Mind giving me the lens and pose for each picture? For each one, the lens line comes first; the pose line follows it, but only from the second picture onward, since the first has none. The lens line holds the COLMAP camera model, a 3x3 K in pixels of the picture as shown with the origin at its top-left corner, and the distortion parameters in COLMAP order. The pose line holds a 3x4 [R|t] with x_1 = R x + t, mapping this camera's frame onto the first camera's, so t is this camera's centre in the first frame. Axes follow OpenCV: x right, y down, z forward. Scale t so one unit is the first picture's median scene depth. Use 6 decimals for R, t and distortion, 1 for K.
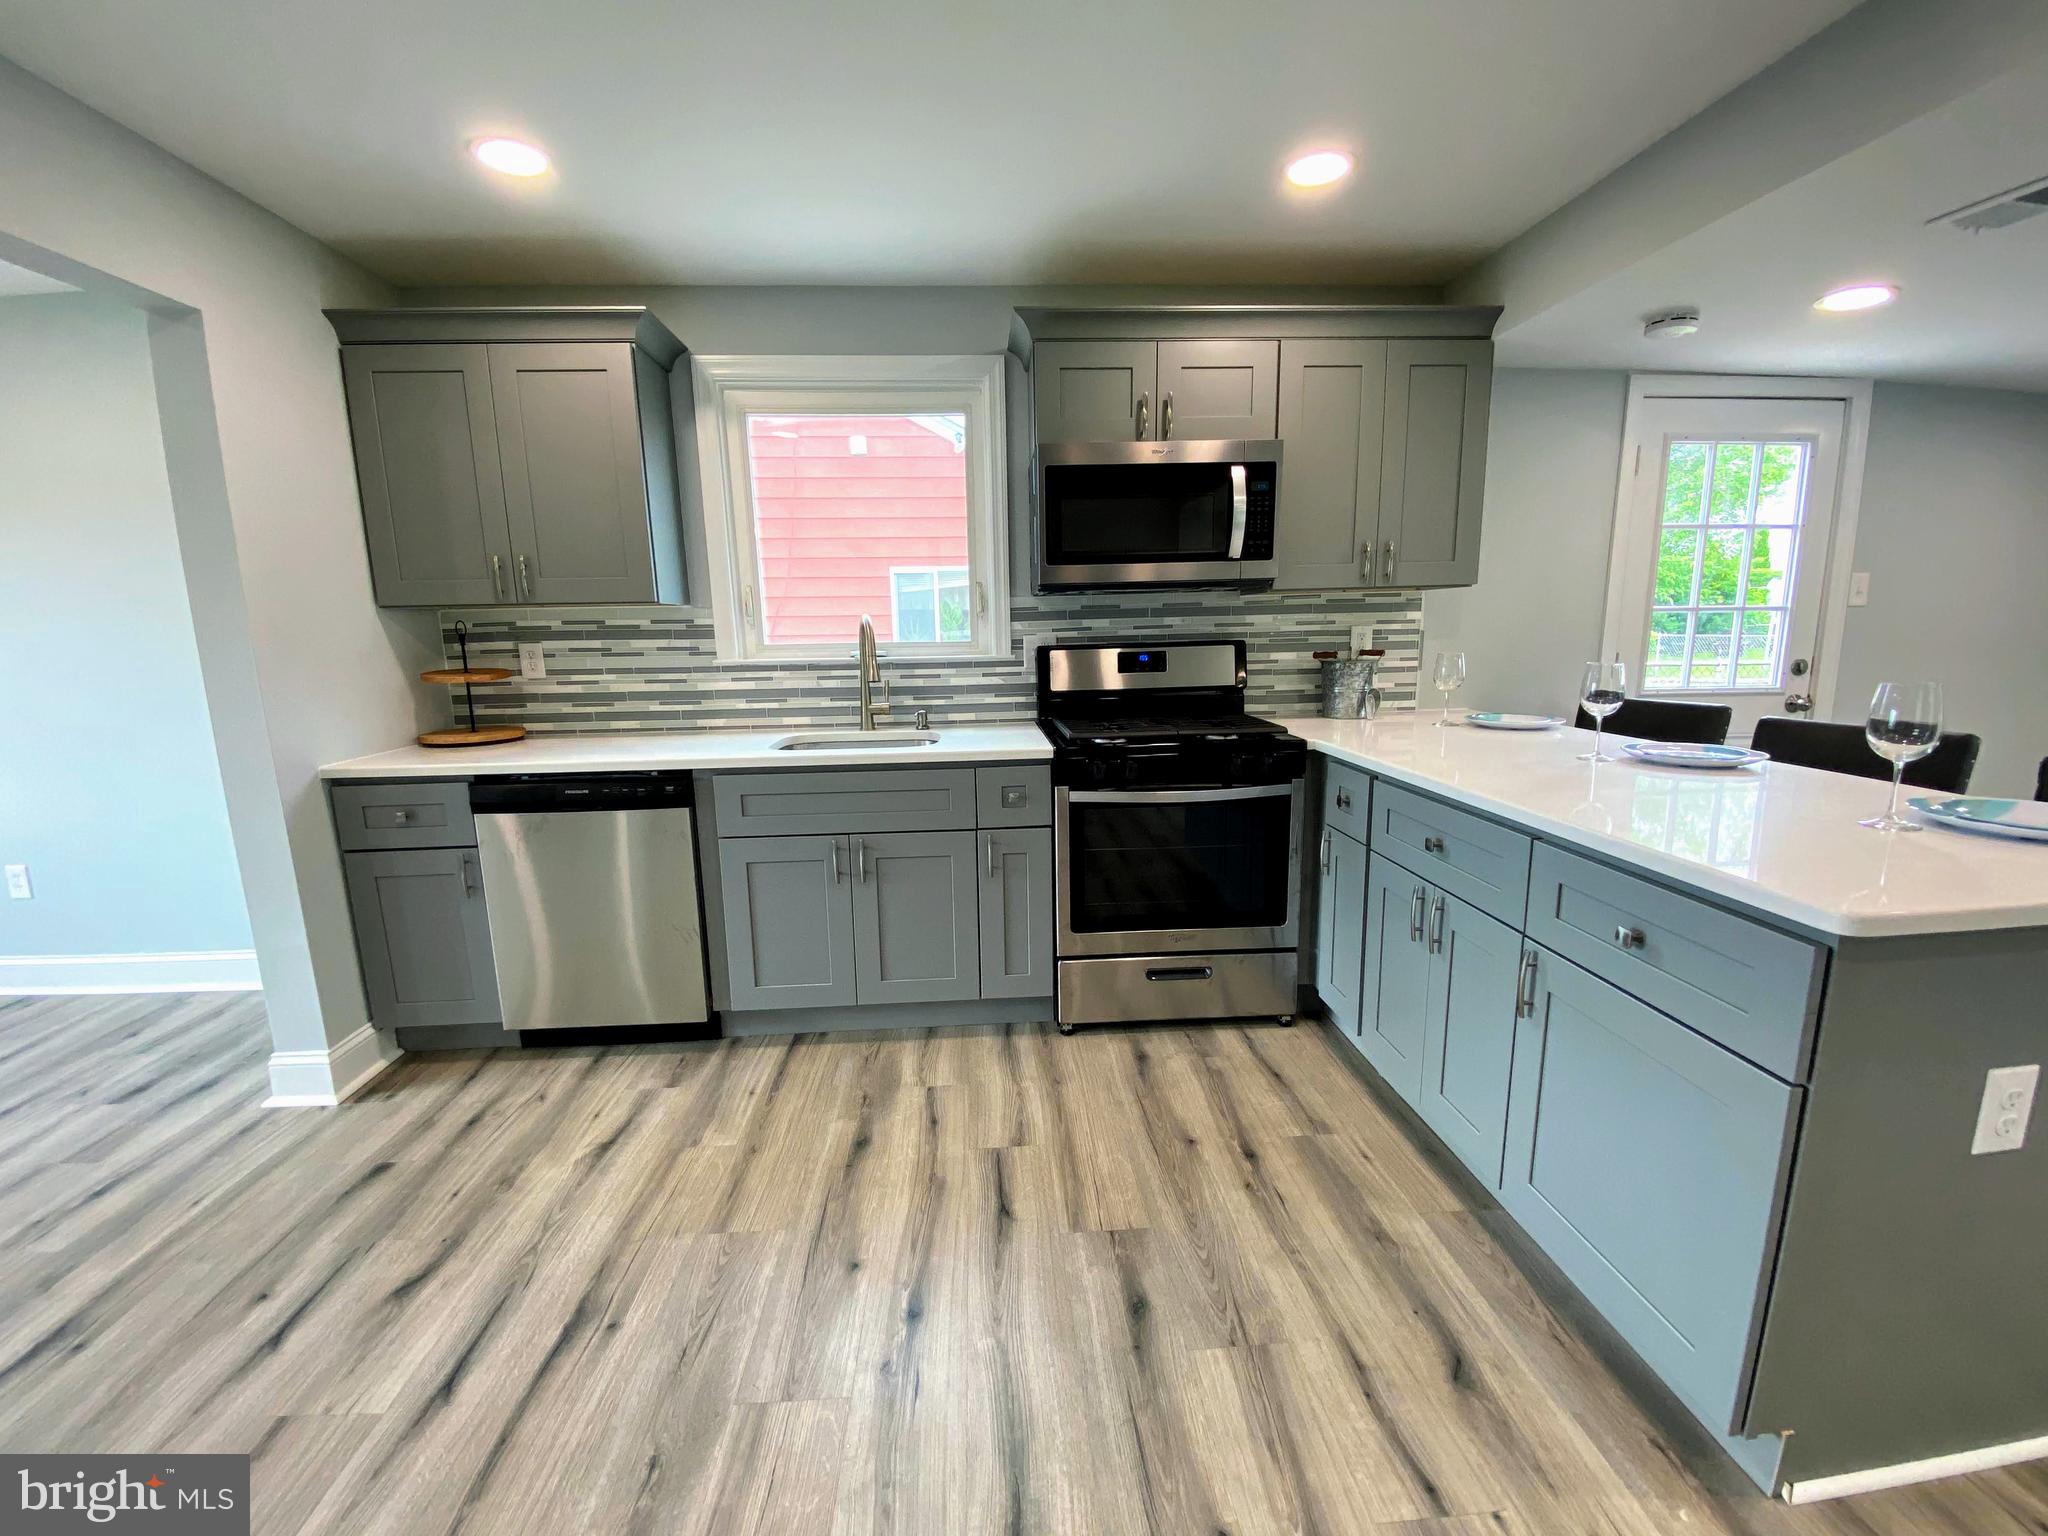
lens RADIAL K [[828.4, 0, 1021.7], [0, 828.4, 770.3], [0, 0, 1]] dist [0.025924, -0.023946]
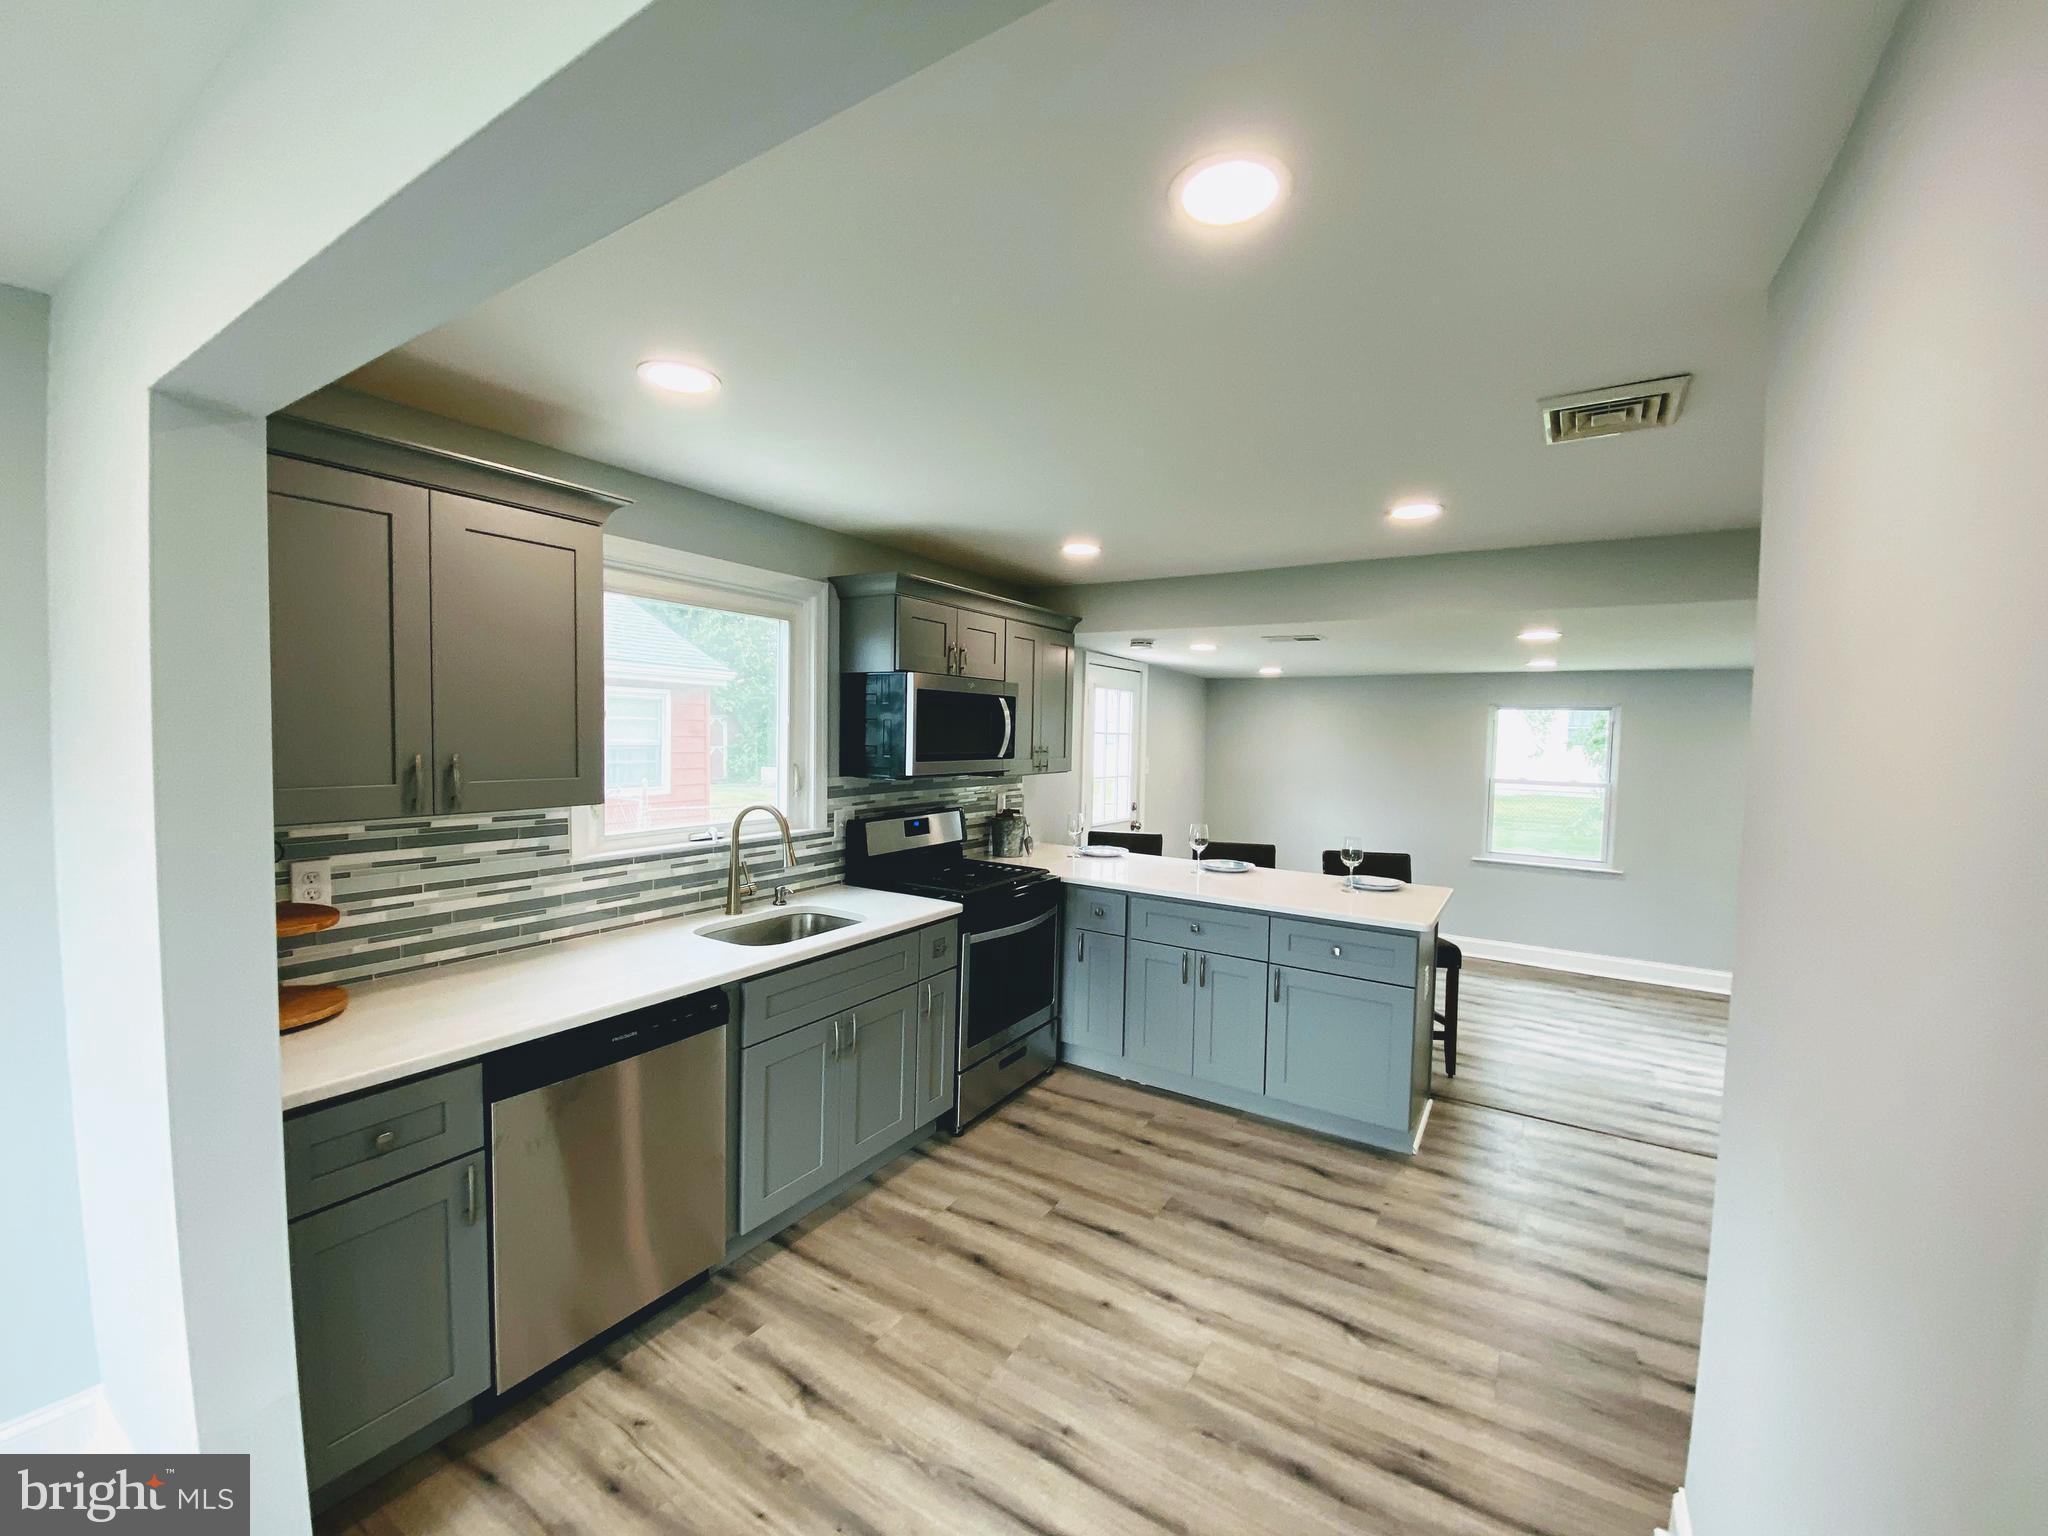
lens RADIAL K [[828.4, 0, 1021.7], [0, 828.4, 770.3], [0, 0, 1]] dist [0.025924, -0.023946]
pose [[0.587902, -0.008736, 0.808885, -0.952390], [0.108596, 0.991742, -0.068218, -0.137552], [-0.801610, 0.127947, 0.583996, 0.134612]]
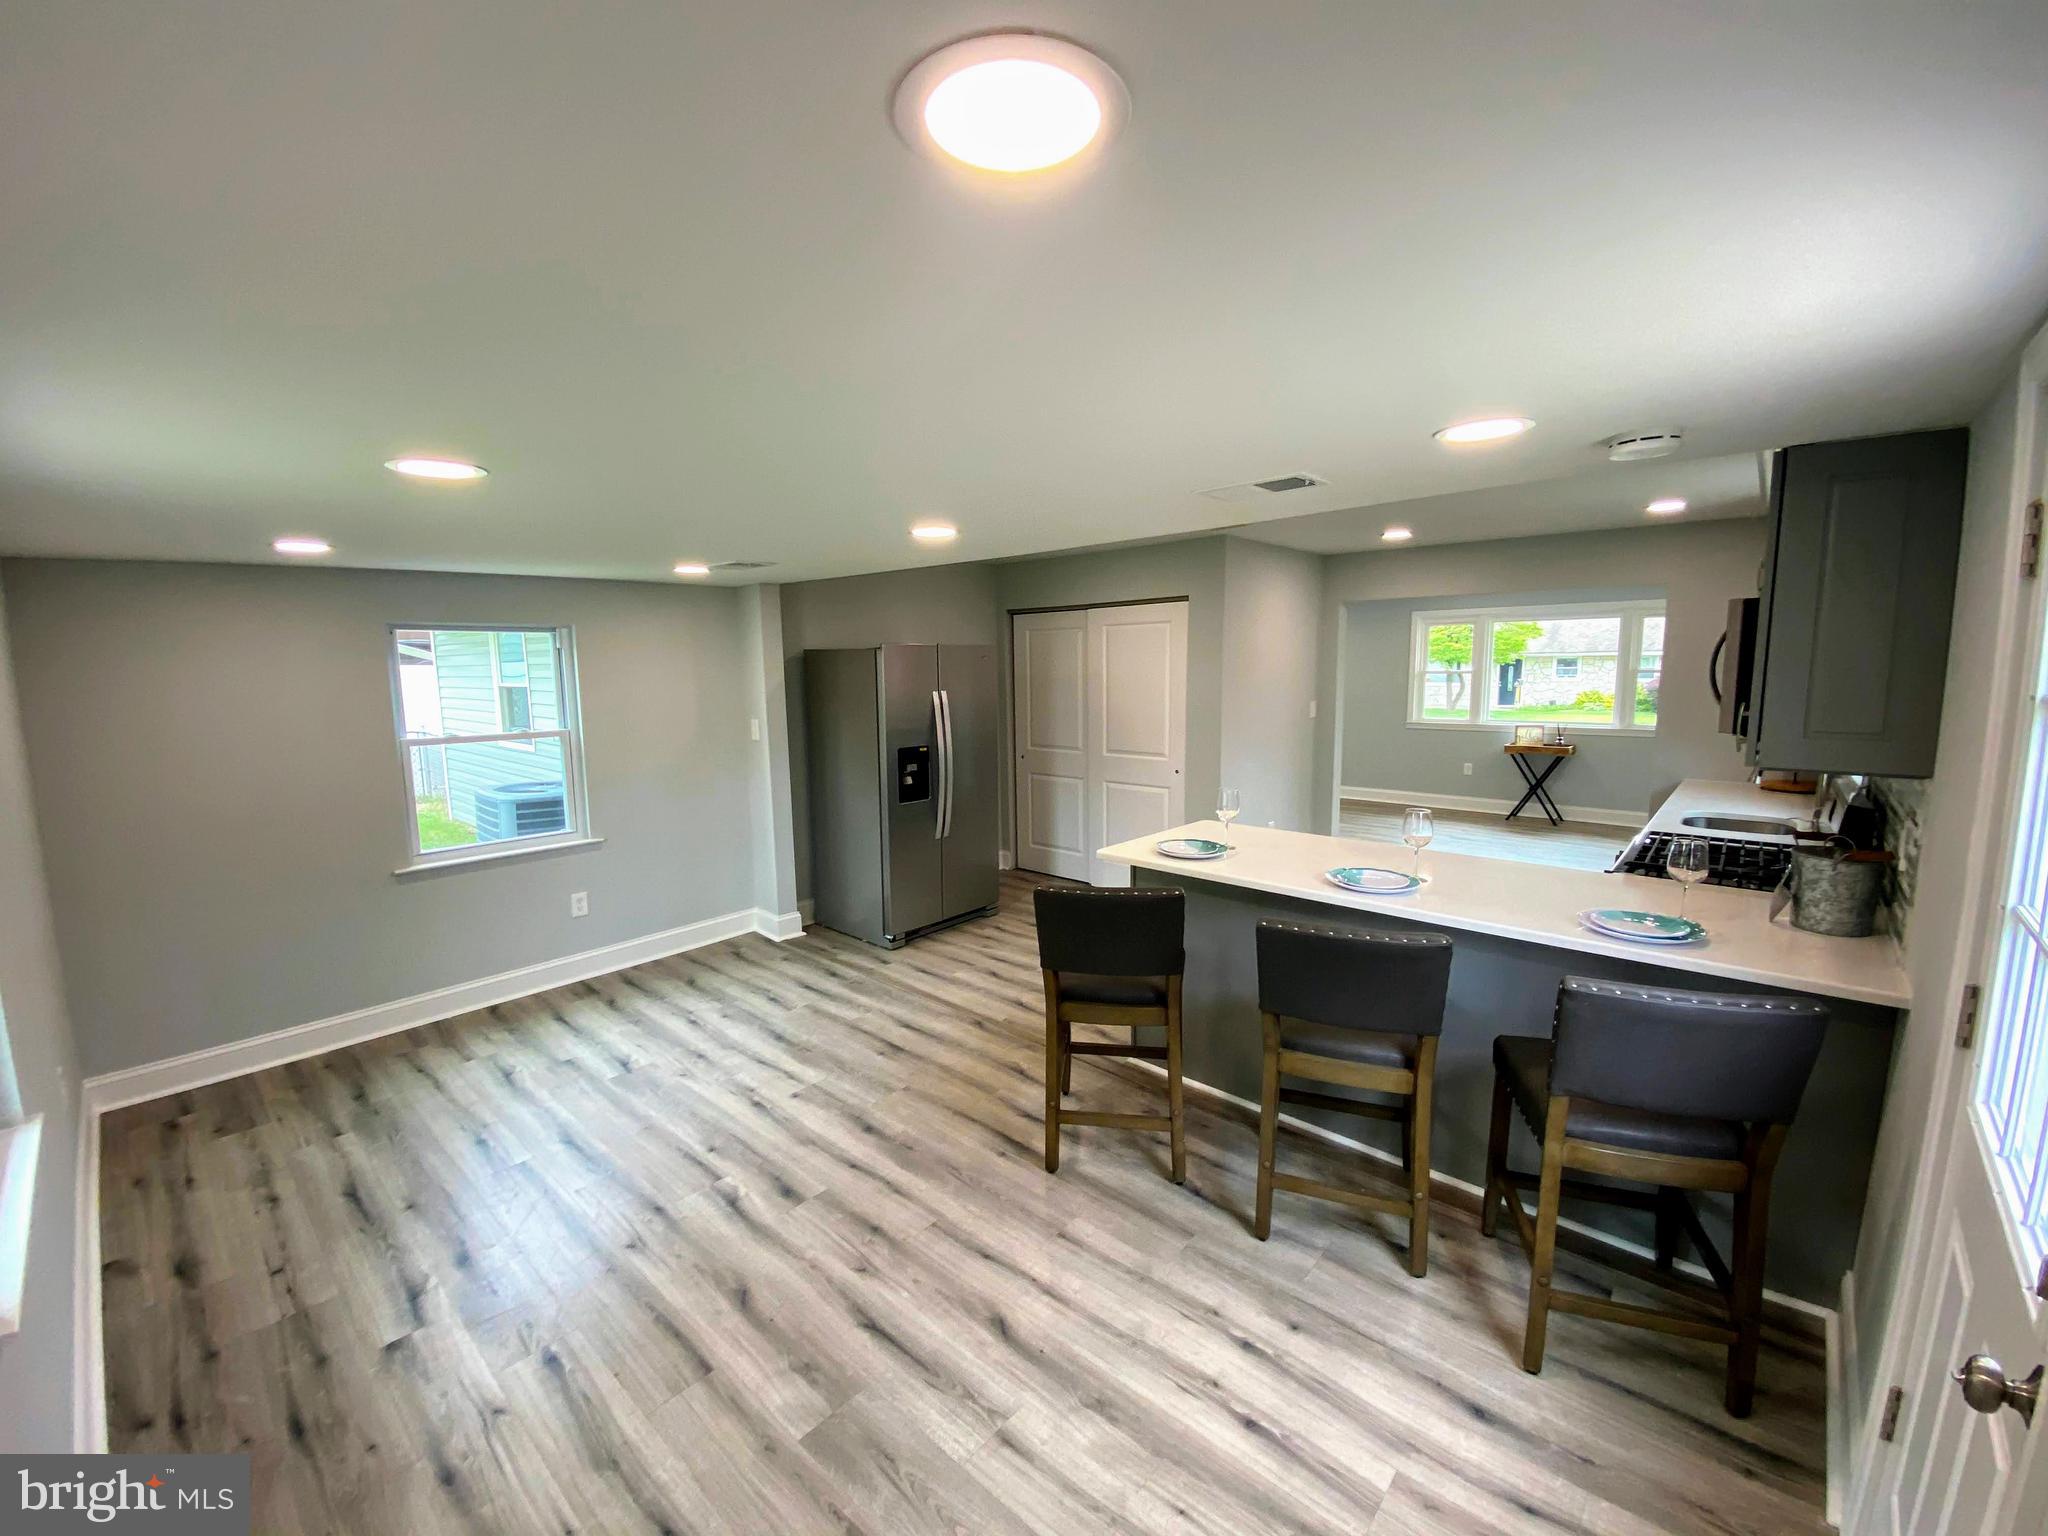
lens RADIAL K [[819.7, 0, 1024.0], [0, 819.7, 768.0], [0, 0, 1]] dist [0.024942, -0.022799]
pose [[-0.710589, 0.116595, -0.693879, 1.712289], [-0.096194, 0.960816, 0.259960, -0.395974], [0.697001, 0.251472, -0.671530, 1.182431]]
